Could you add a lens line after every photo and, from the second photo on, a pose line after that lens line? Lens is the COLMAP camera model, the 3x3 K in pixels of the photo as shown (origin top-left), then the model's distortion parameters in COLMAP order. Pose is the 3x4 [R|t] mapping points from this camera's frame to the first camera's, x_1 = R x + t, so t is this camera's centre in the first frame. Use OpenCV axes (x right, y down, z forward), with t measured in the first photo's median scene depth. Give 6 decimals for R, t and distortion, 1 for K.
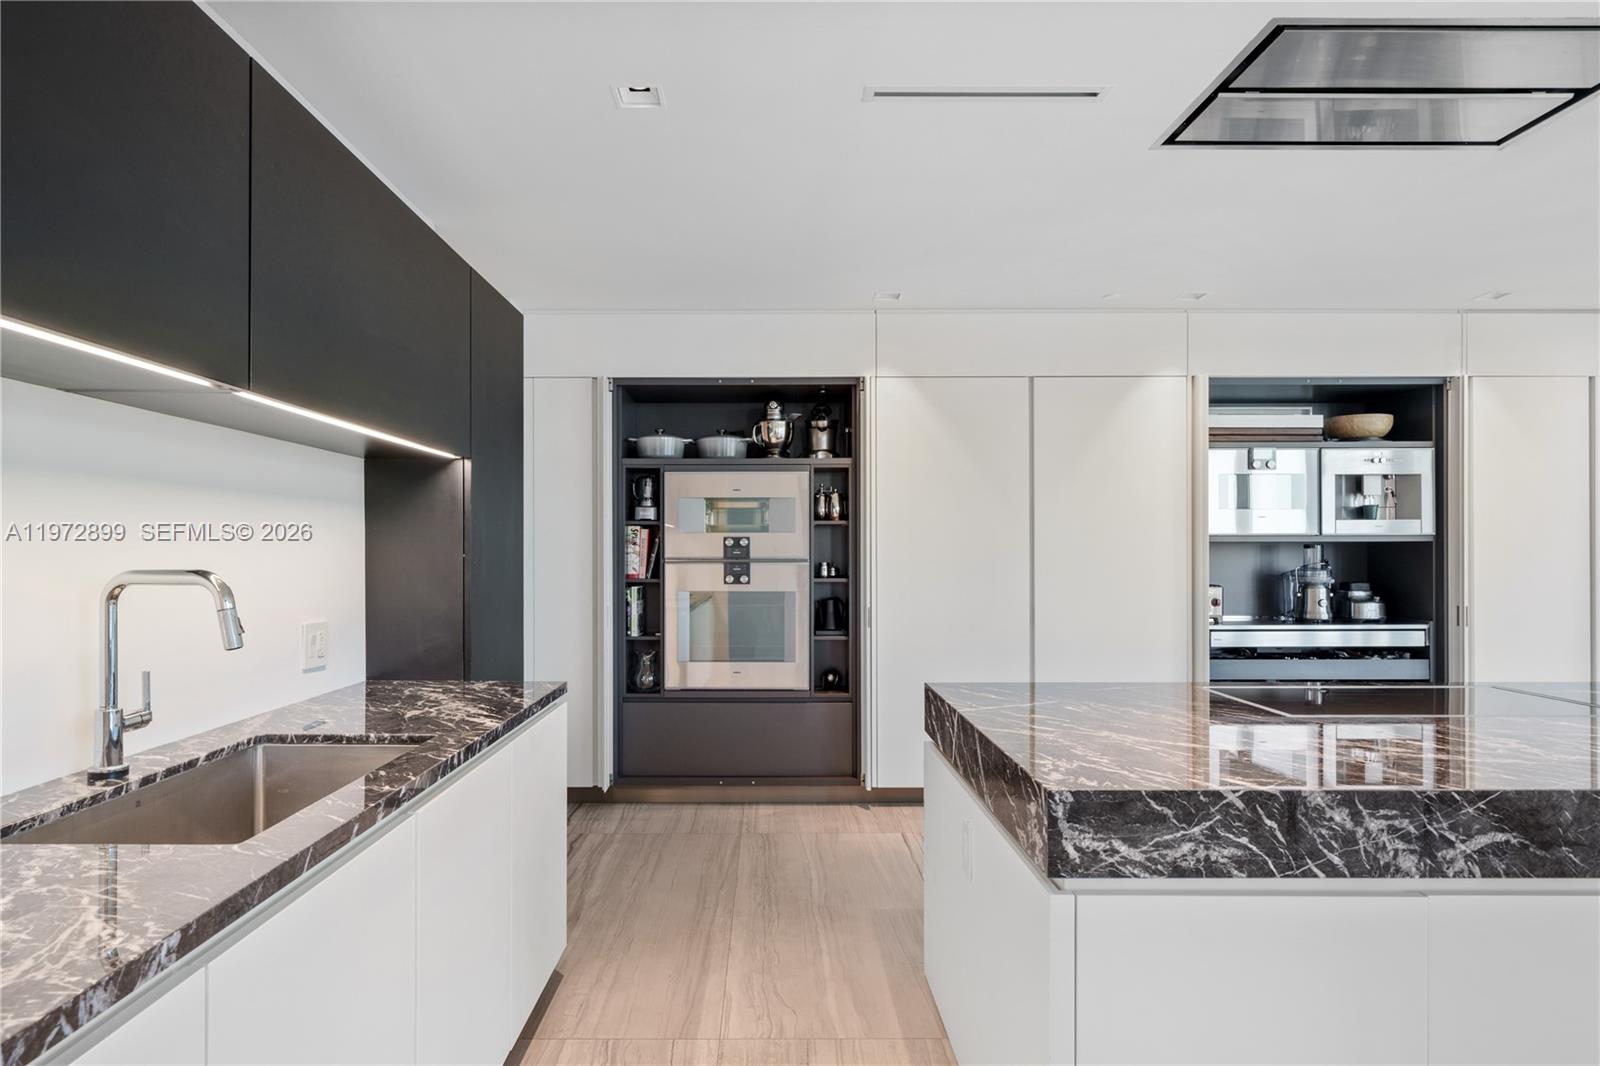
lens RADIAL K [[913.4, 0, 792.1], [0, 913.4, 541.1], [0, 0, 1]] dist [0.003766, 0.002253]
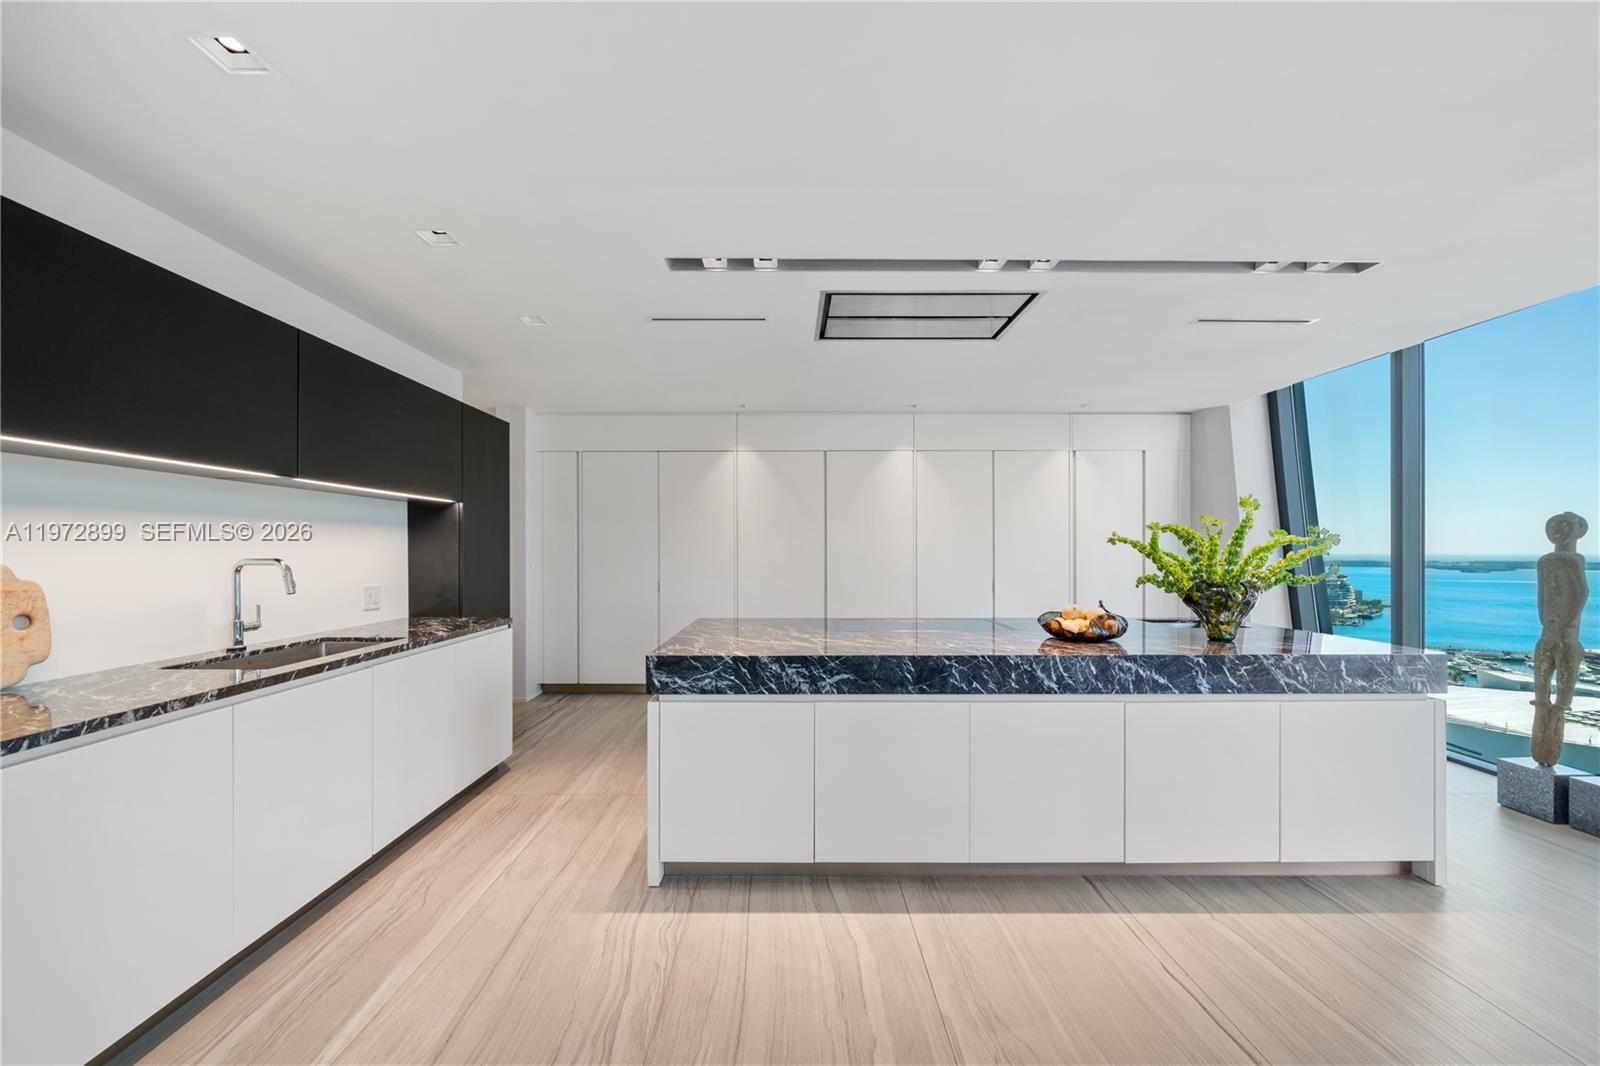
lens RADIAL K [[596.8, 0, 791.6], [0, 596.8, 541.9], [0, 0, 1]] dist [0.005590, -0.001267]
pose [[0.999953, -0.001543, -0.009594, 0.654006], [0.001522, 0.999996, -0.002248, -0.005391], [0.009598, 0.002233, 0.999951, -0.475577]]
